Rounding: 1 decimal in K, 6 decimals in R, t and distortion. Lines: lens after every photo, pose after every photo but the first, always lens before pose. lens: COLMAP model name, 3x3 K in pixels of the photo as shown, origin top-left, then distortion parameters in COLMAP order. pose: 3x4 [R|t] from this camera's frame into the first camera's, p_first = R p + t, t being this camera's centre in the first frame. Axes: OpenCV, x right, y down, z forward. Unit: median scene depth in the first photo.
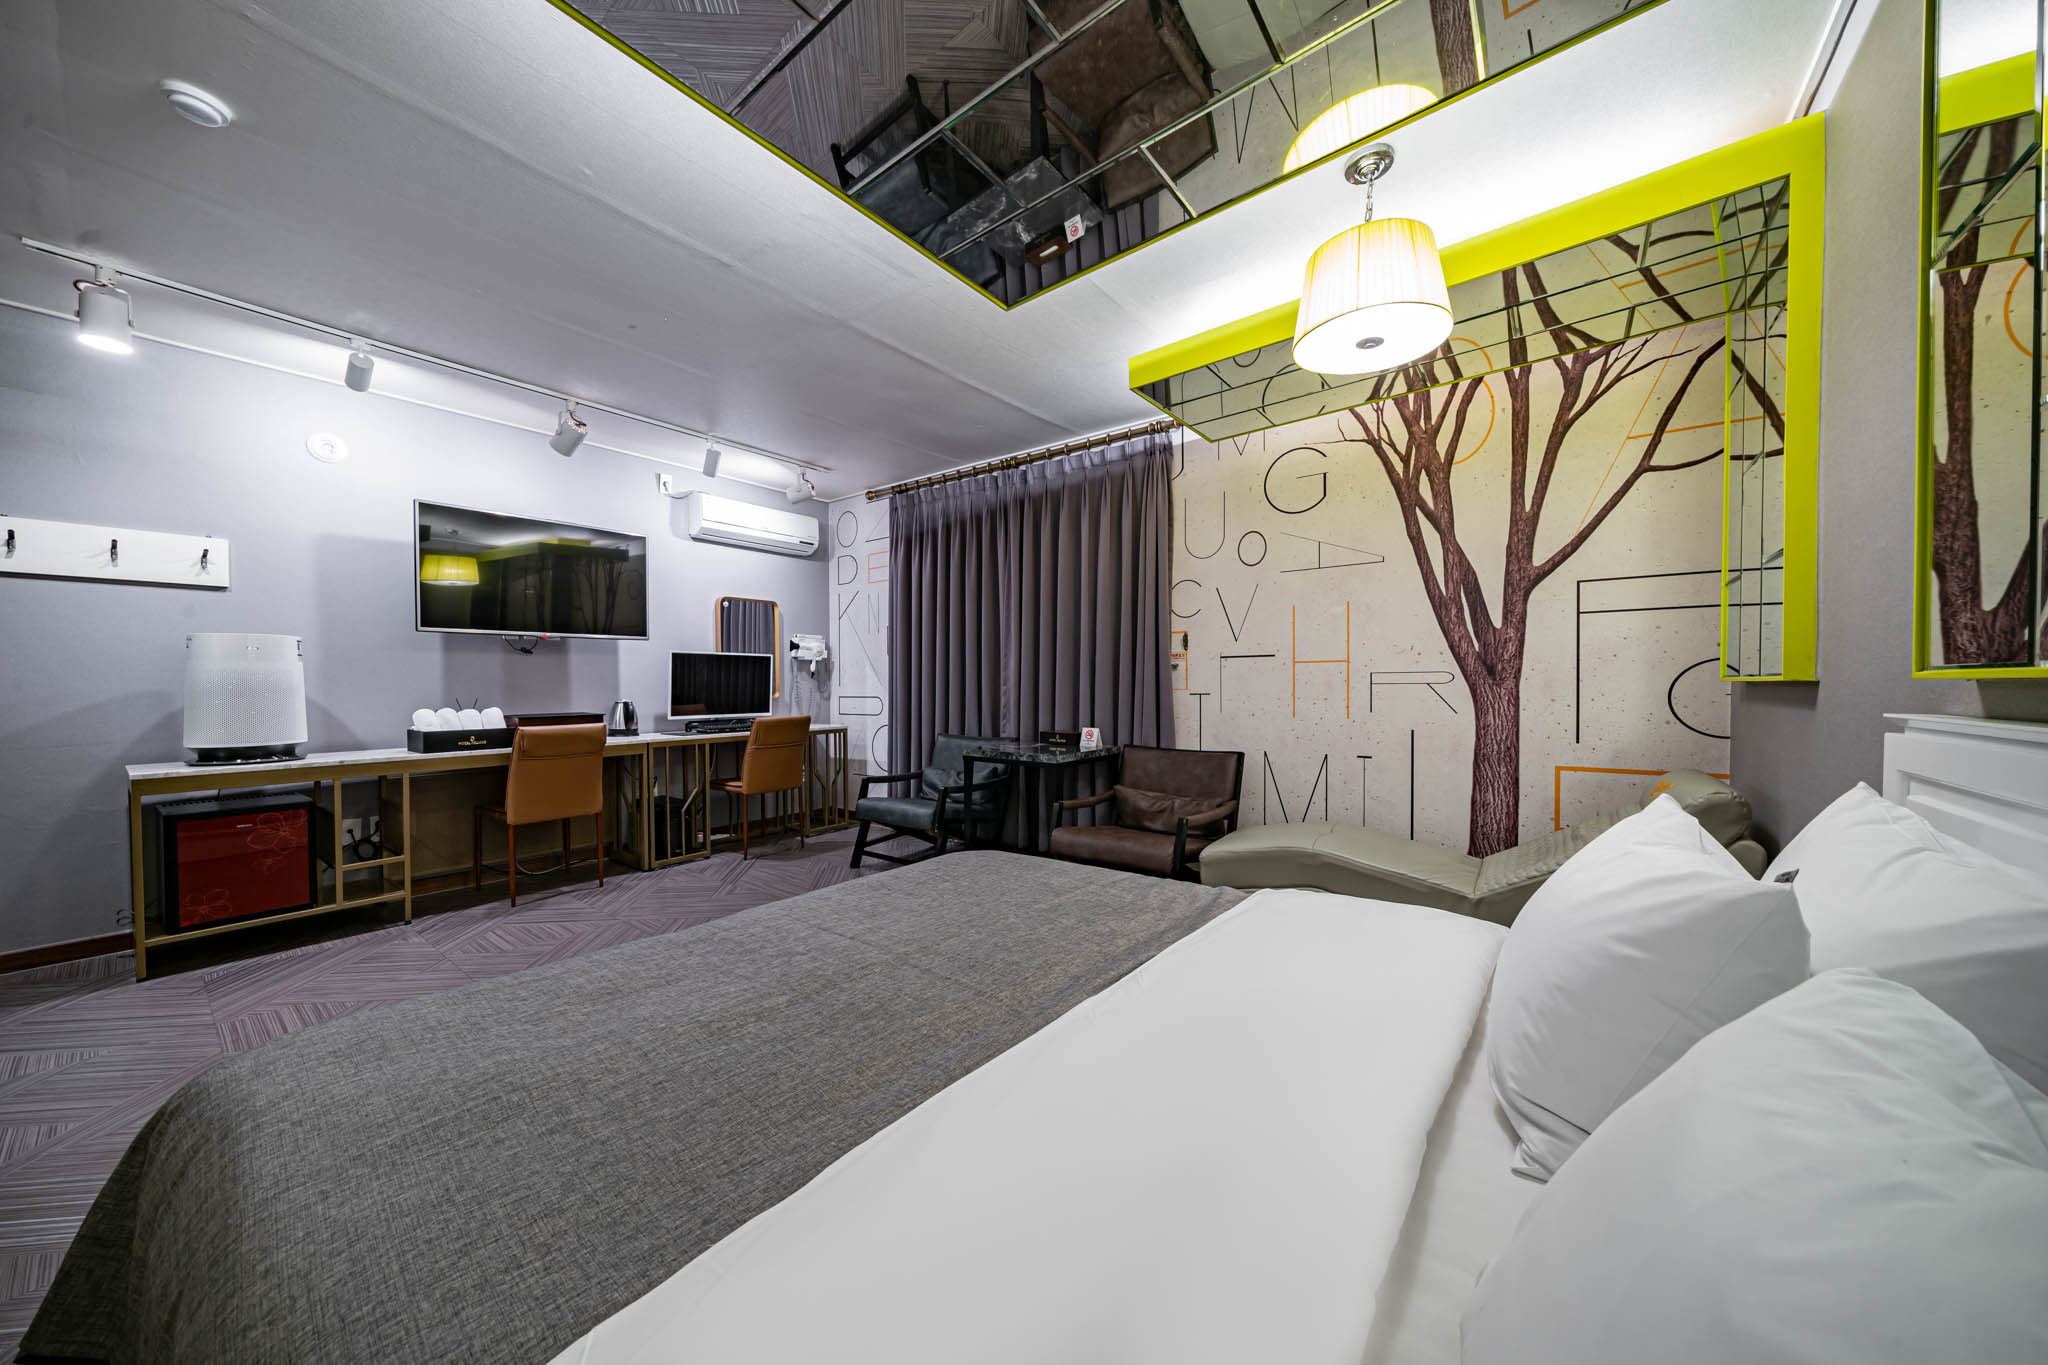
lens RADIAL K [[696.8, 0, 1002.3], [0, 696.8, 691.8], [0, 0, 1]] dist [-0.000473, 0.000014]
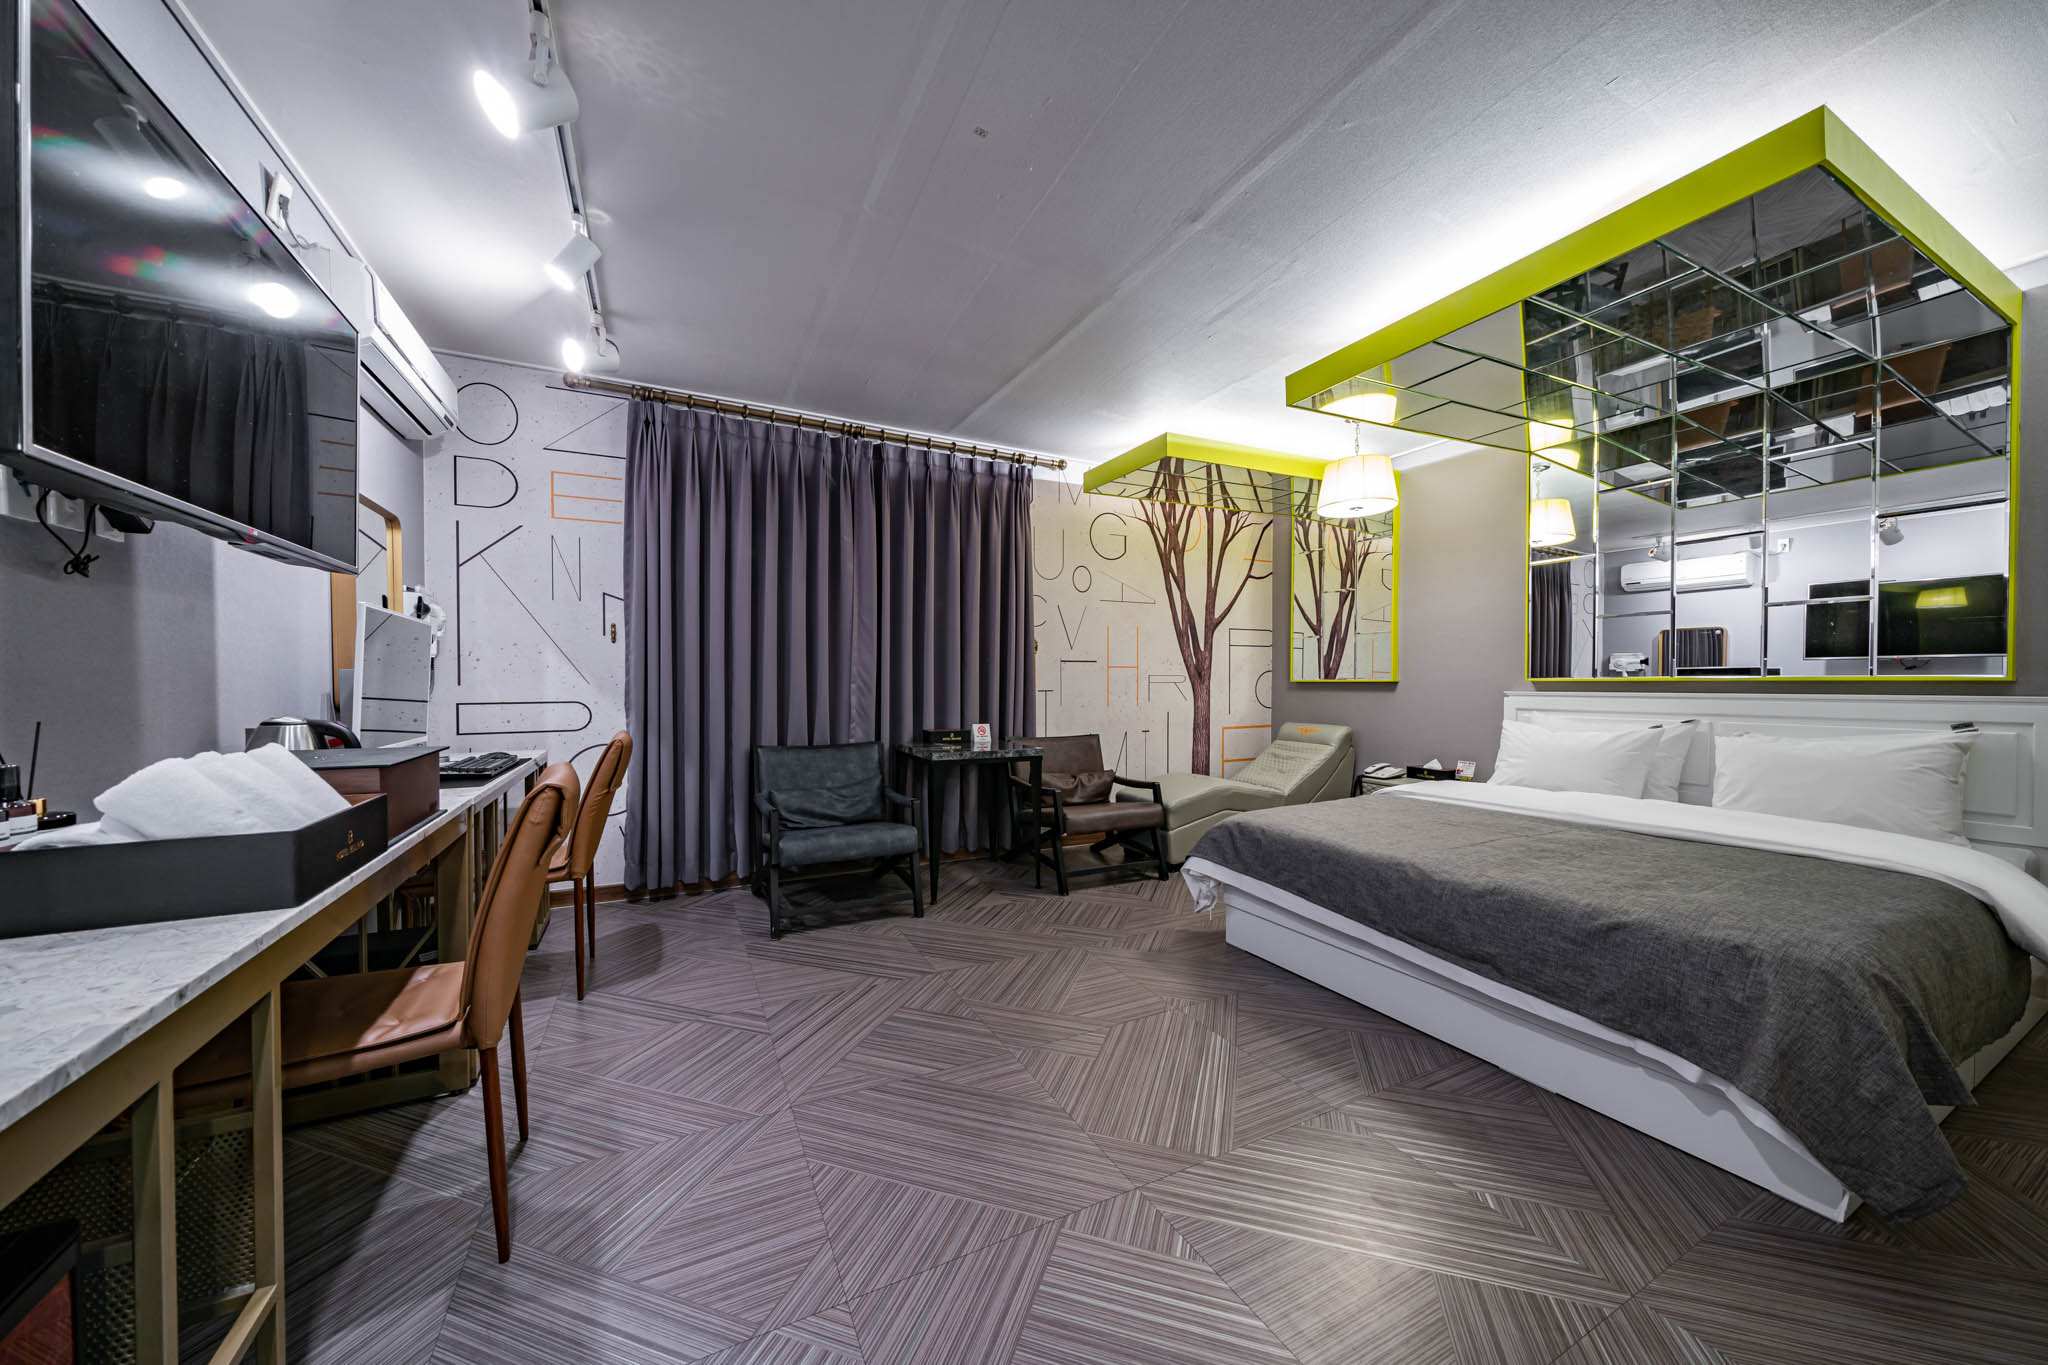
lens RADIAL K [[696.8, 0, 1002.3], [0, 696.8, 691.8], [0, 0, 1]] dist [-0.000473, 0.000014]
pose [[0.430673, -0.007499, 0.902477, -1.008073], [0.009225, 0.999950, 0.003907, -0.000580], [-0.902461, 0.006643, 0.430720, 0.652316]]
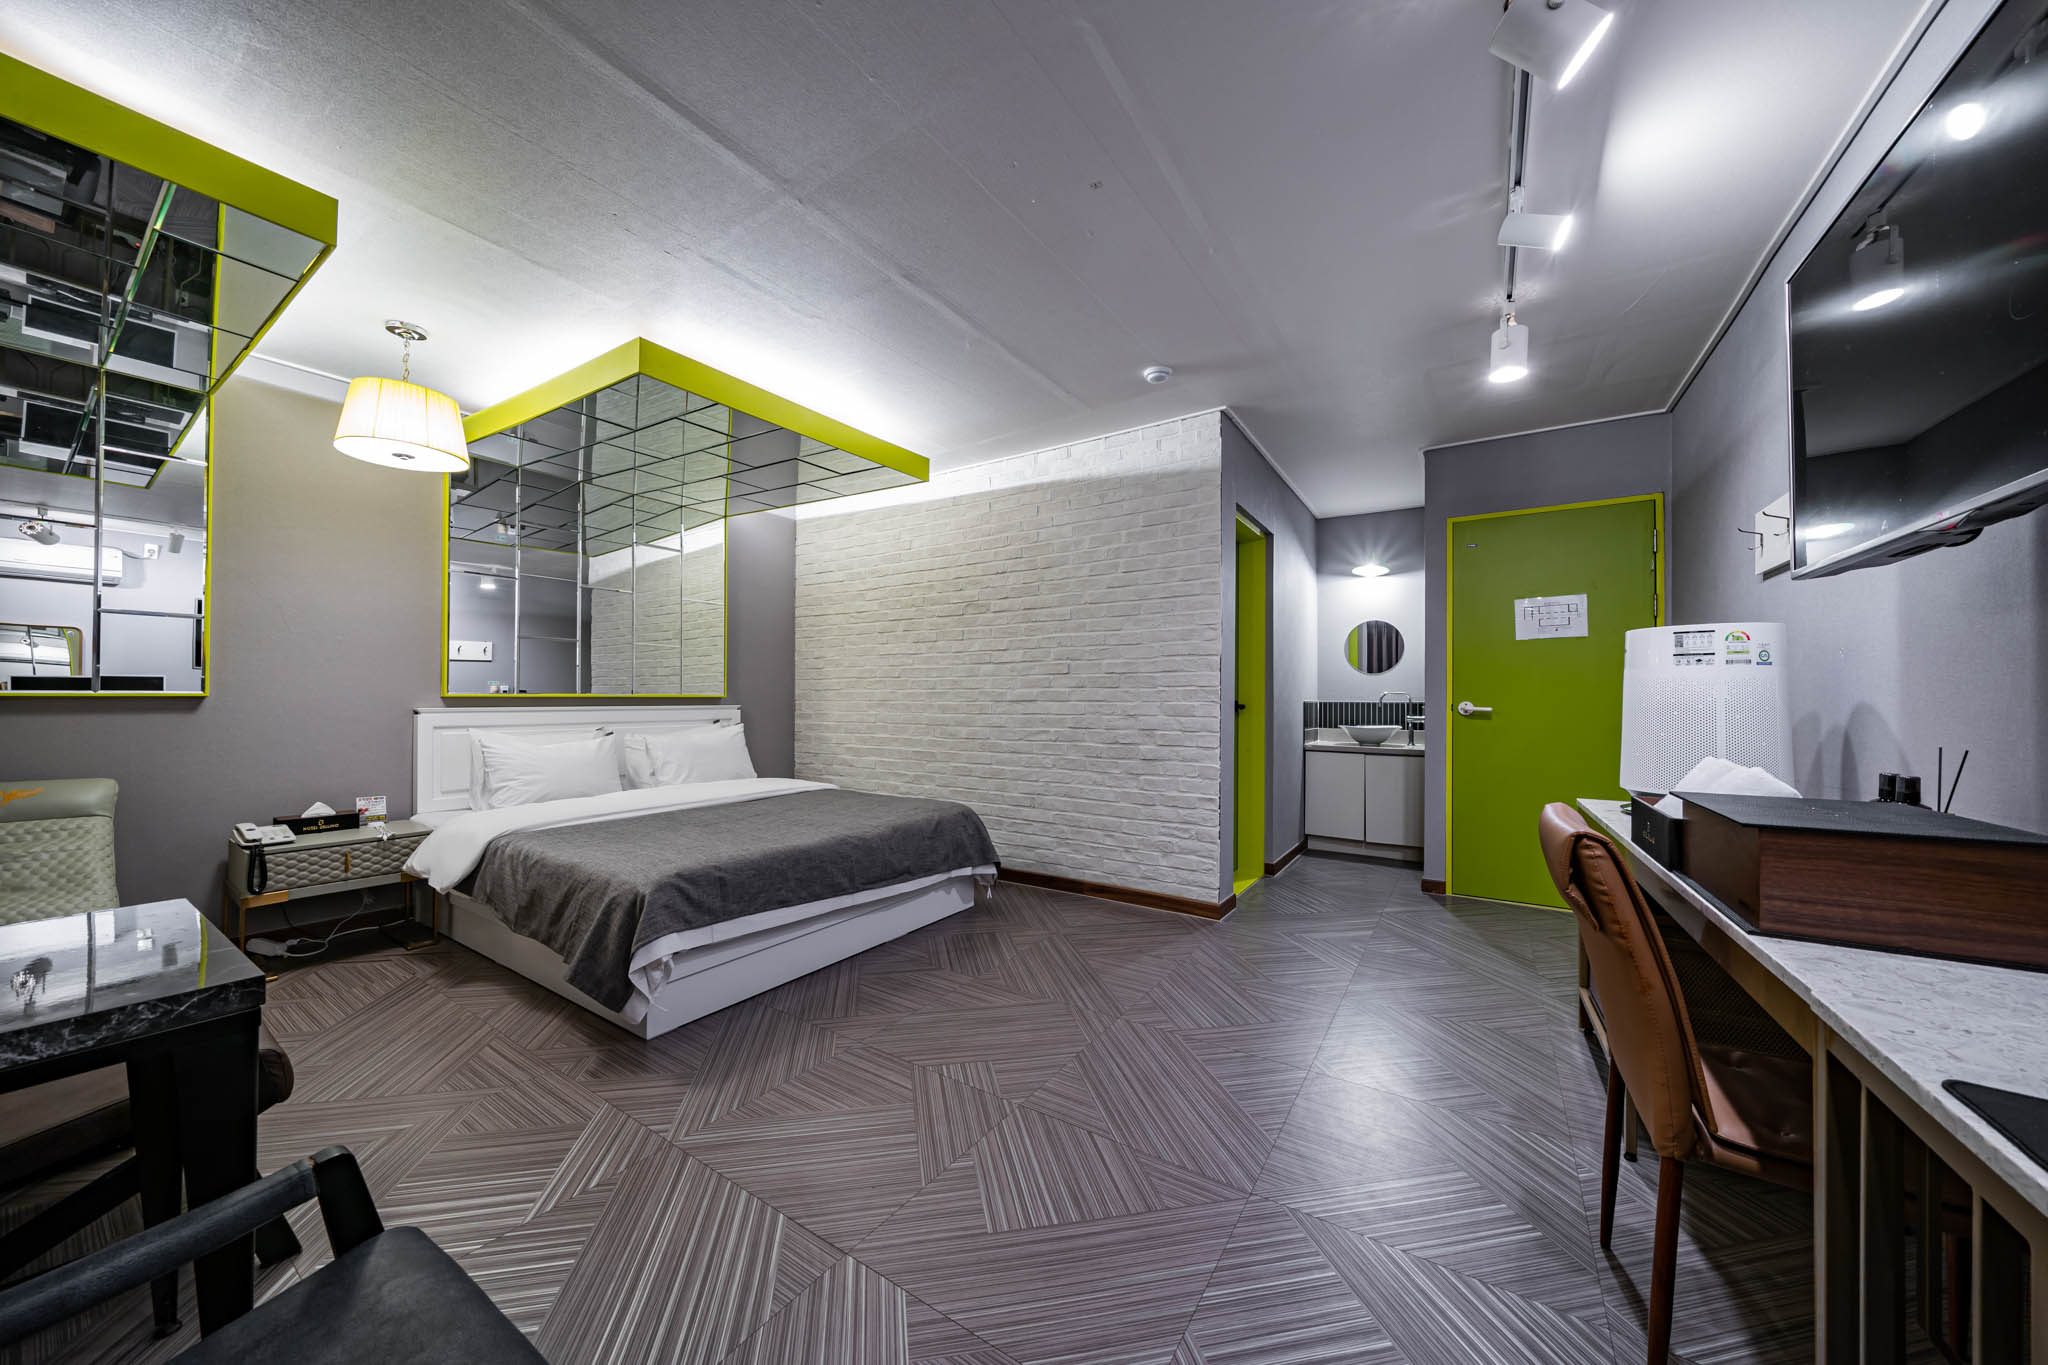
lens RADIAL K [[696.8, 0, 1002.3], [0, 696.8, 691.8], [0, 0, 1]] dist [-0.000473, 0.000014]
pose [[-0.997140, -0.000821, -0.075566, -0.347570], [-0.000956, 0.999998, 0.001760, -0.018368], [0.075564, 0.001827, -0.997139, 1.527489]]
